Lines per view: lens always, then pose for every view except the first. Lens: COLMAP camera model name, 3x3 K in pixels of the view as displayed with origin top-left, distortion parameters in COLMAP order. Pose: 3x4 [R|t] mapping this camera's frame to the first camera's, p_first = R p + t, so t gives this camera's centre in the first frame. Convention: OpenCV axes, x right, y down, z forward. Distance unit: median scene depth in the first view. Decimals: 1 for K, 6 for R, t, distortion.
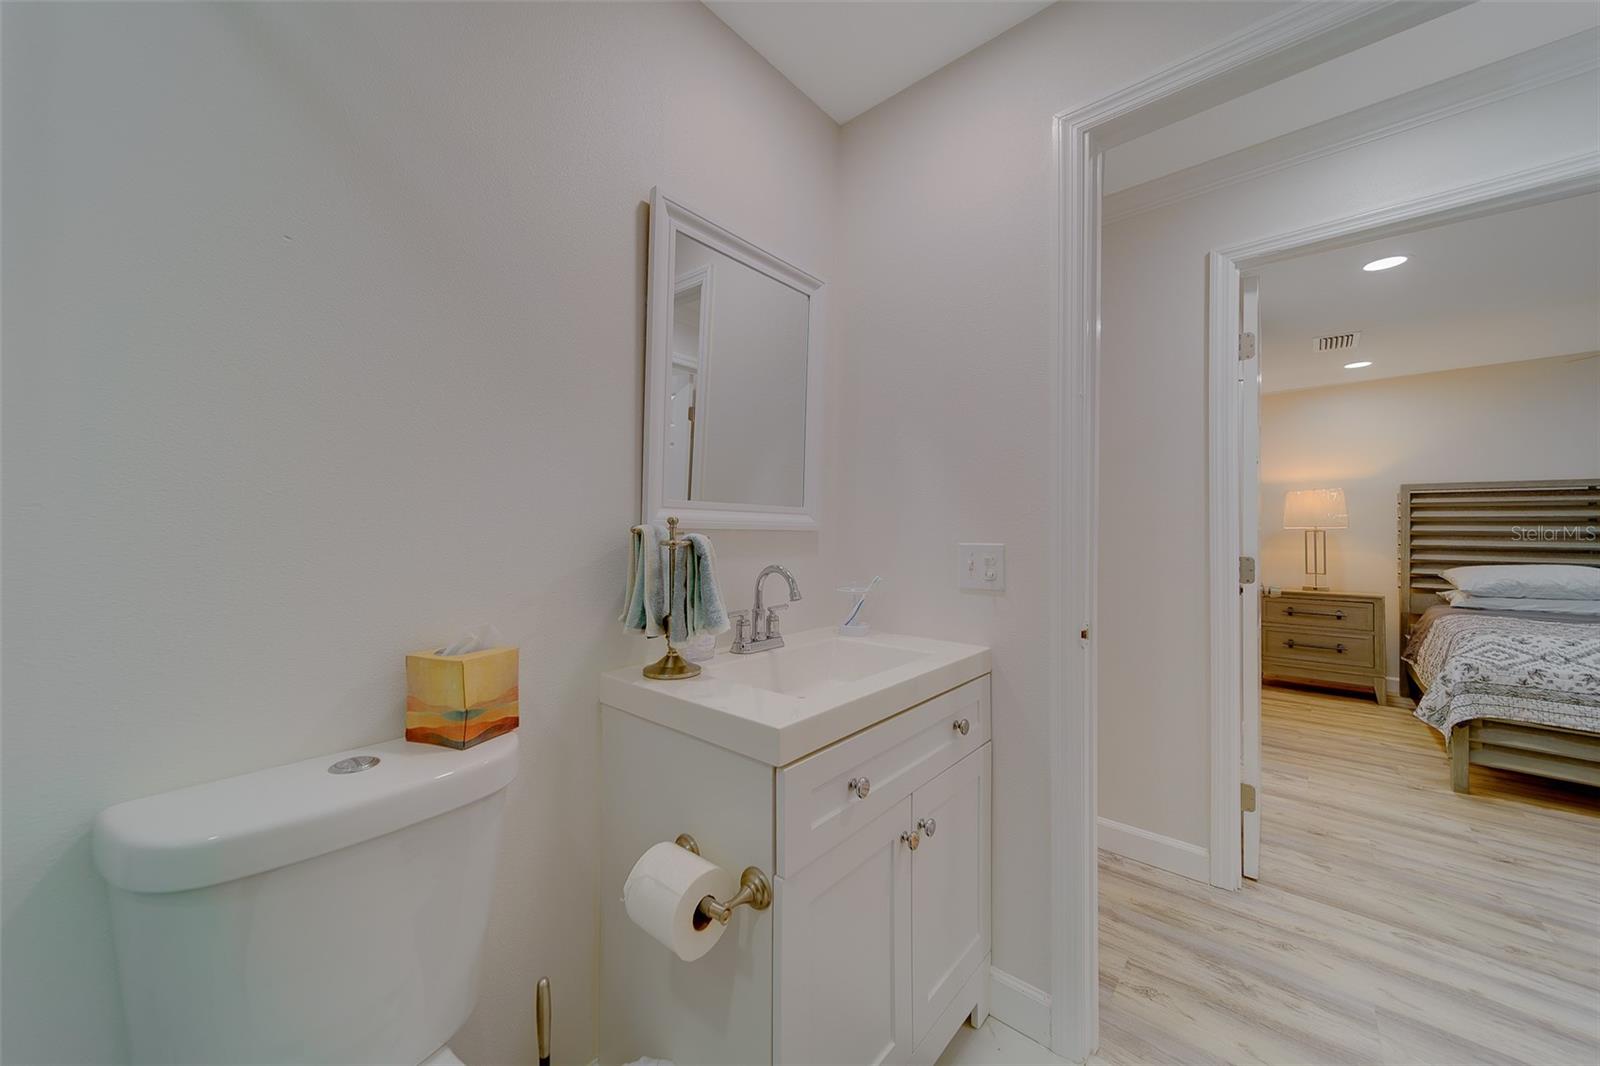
lens RADIAL K [[587.9, 0, 775.6], [0, 587.9, 527.3], [0, 0, 1]] dist [0.001996, 0.000355]
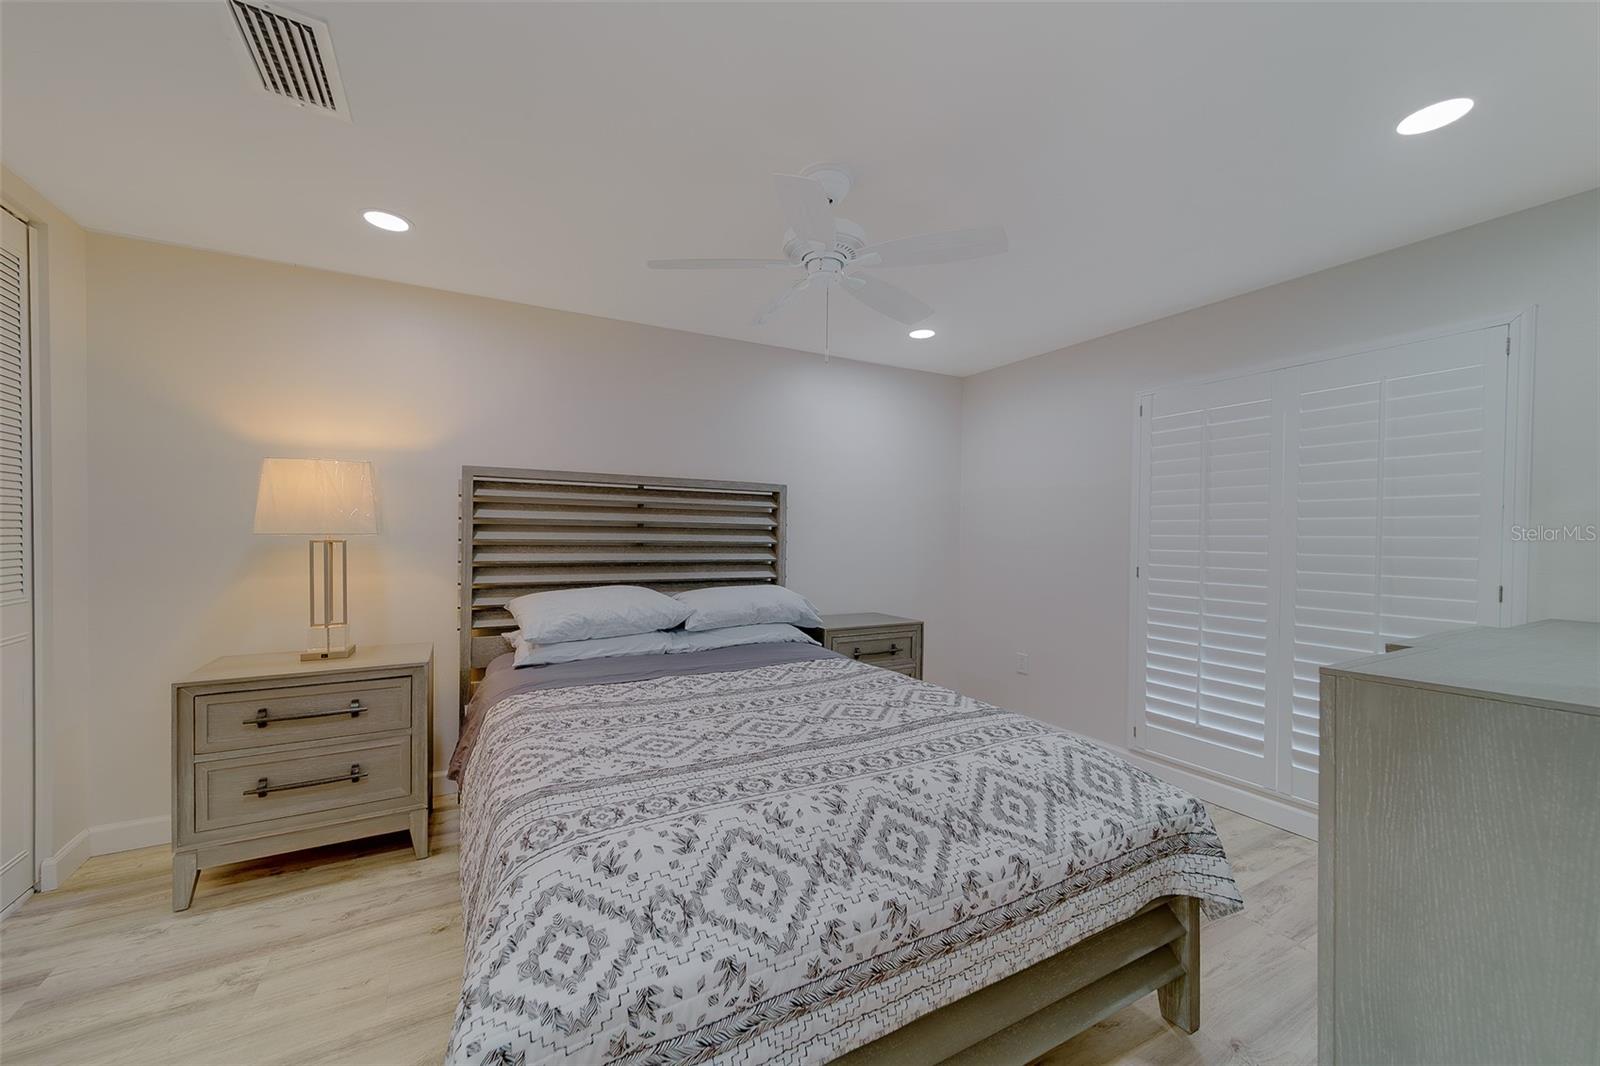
lens RADIAL K [[587.9, 0, 775.6], [0, 587.9, 527.3], [0, 0, 1]] dist [0.001996, 0.000355]
pose [[0.329737, -0.002623, 0.944069, 0.585968], [-0.017317, 0.999811, 0.008826, -0.018290], [-0.943914, -0.019259, 0.329629, 0.484355]]
